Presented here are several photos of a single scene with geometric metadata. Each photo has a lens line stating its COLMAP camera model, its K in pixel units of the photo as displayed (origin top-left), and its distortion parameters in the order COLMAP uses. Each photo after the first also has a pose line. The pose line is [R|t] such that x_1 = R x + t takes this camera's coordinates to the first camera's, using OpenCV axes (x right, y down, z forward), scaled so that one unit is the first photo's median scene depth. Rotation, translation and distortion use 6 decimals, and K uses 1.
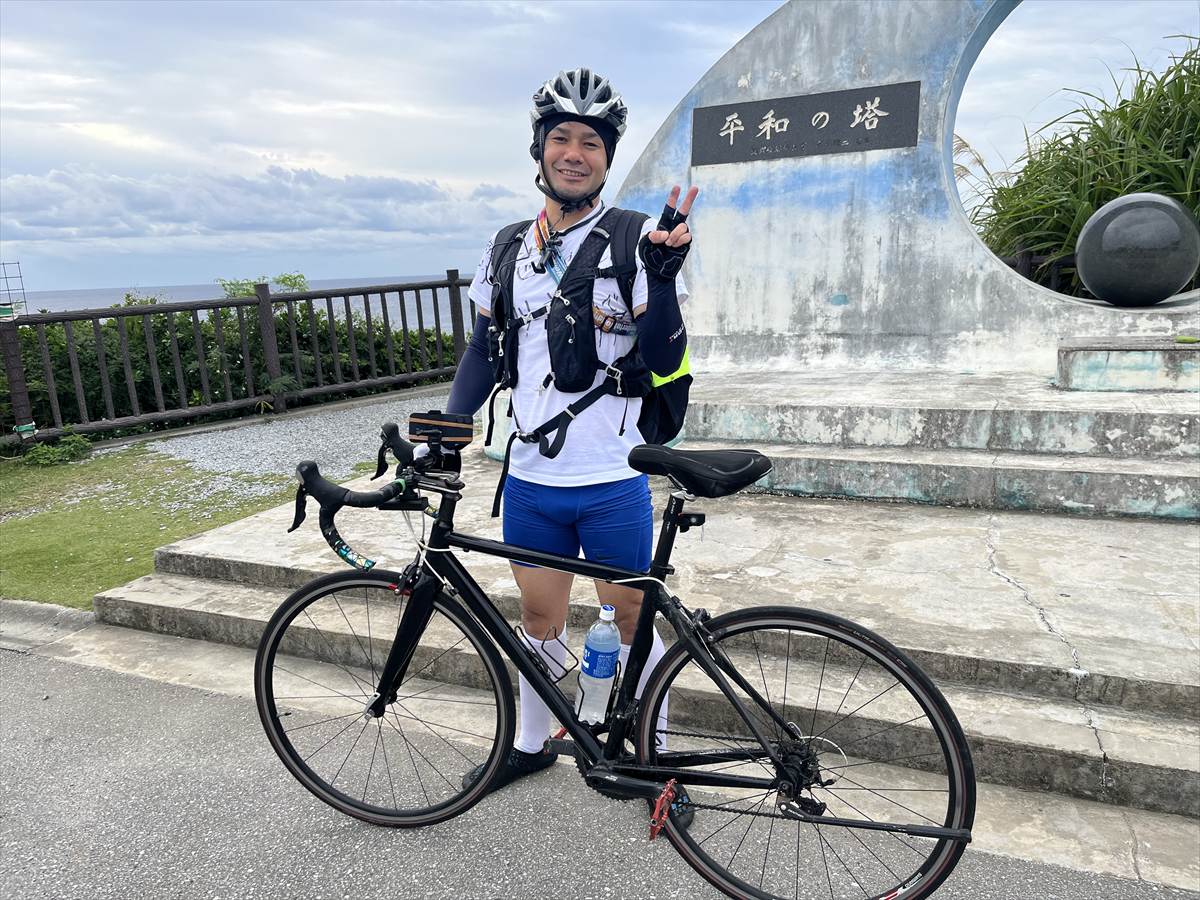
lens RADIAL K [[921.5, 0, 599.6], [0, 921.5, 453.7], [0, 0, 1]] dist [0.061115, -0.045322]
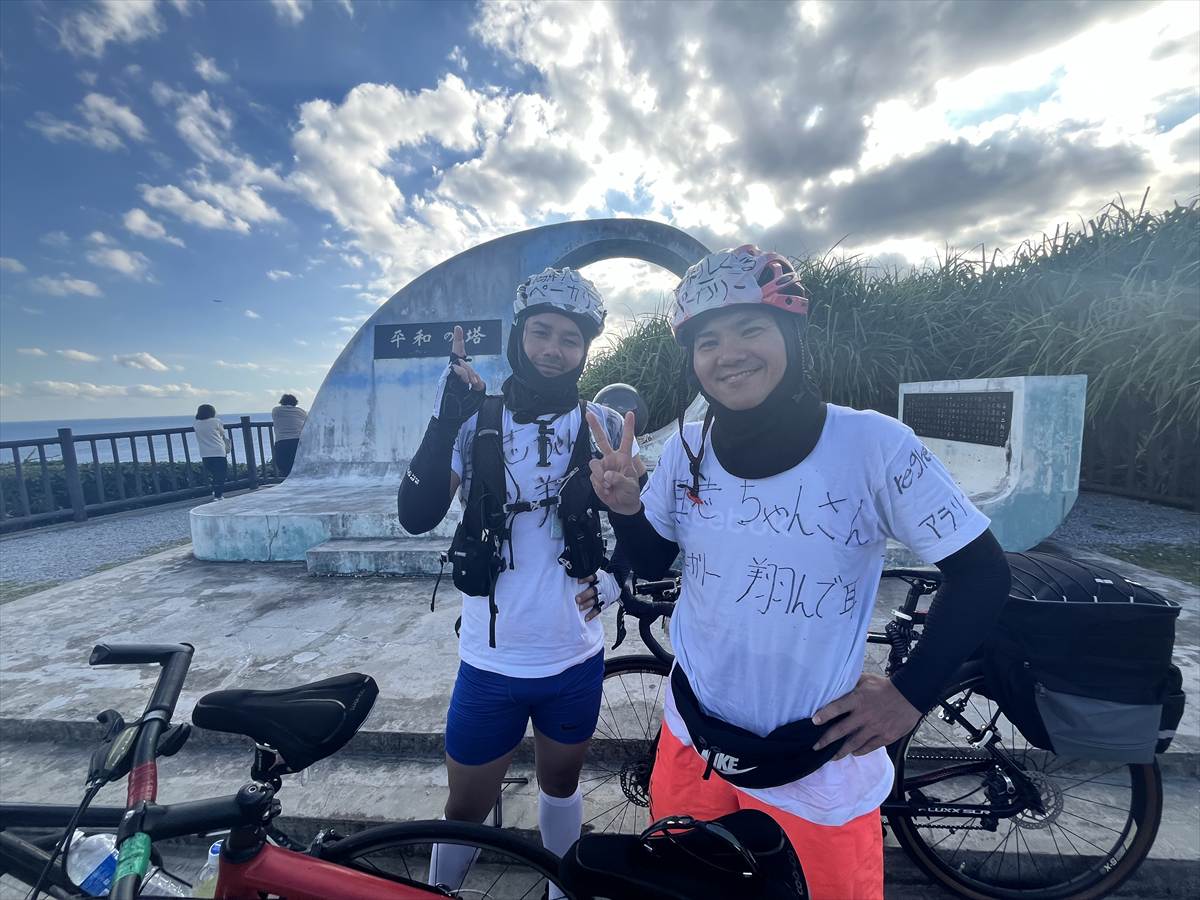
lens RADIAL K [[490.7, 0, 597.4], [0, 490.7, 446.4], [0, 0, 1]] dist [0.000172, 0.000013]
pose [[0.945908, -0.018435, 0.323912, 0.204064], [0.056667, 0.992425, -0.108999, -0.043967], [-0.319449, 0.121458, 0.939787, 0.085929]]
